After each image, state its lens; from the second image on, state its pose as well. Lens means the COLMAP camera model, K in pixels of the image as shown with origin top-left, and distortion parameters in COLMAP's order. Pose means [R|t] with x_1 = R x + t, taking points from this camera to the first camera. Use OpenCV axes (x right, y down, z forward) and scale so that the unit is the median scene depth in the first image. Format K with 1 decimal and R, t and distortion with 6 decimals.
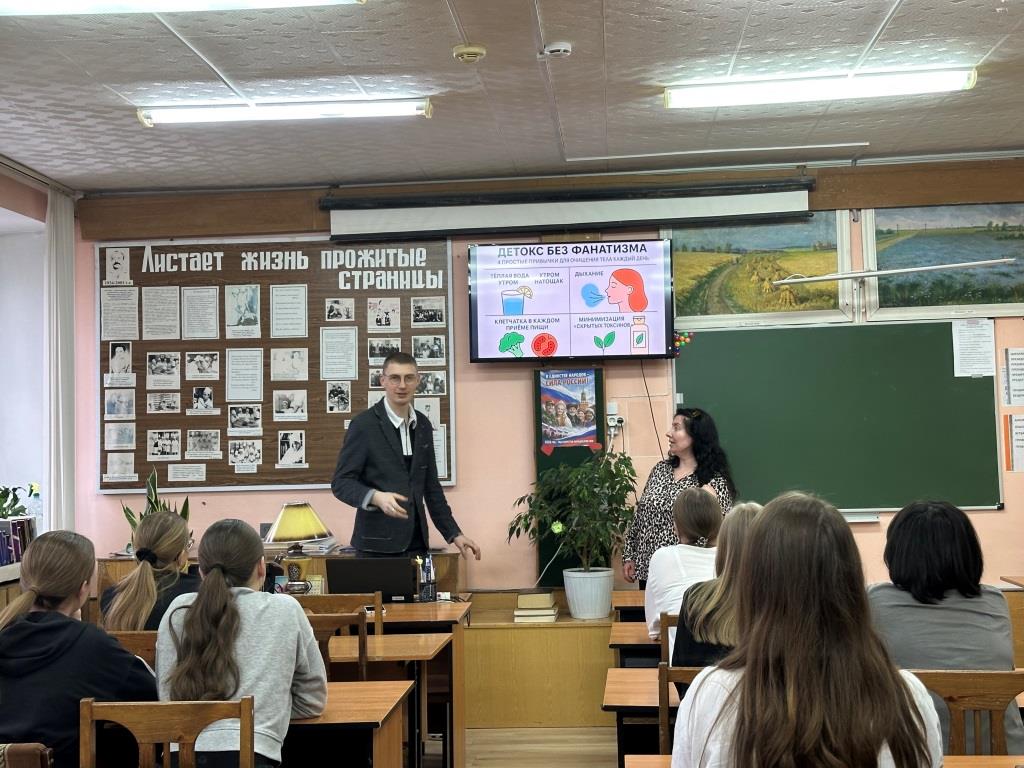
lens RADIAL K [[1407.9, 0, 510.6], [0, 1407.9, 380.7], [0, 0, 1]] dist [0.154538, 0.000000]
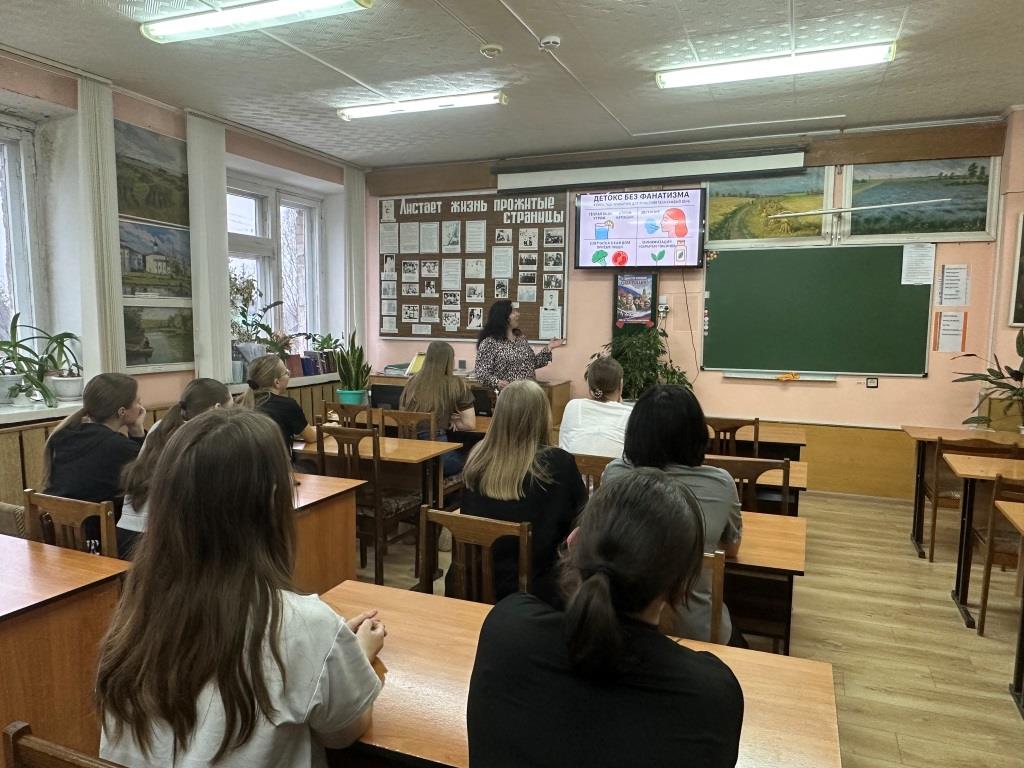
lens RADIAL K [[714.4, 0, 512.2], [0, 714.4, 394.7], [0, 0, 1]] dist [0.008398, -0.000749]
pose [[0.952216, 0.068386, -0.297672, 0.157564], [-0.020350, 0.986651, 0.161574, -0.001645], [0.304748, -0.147795, 0.940896, 0.182637]]
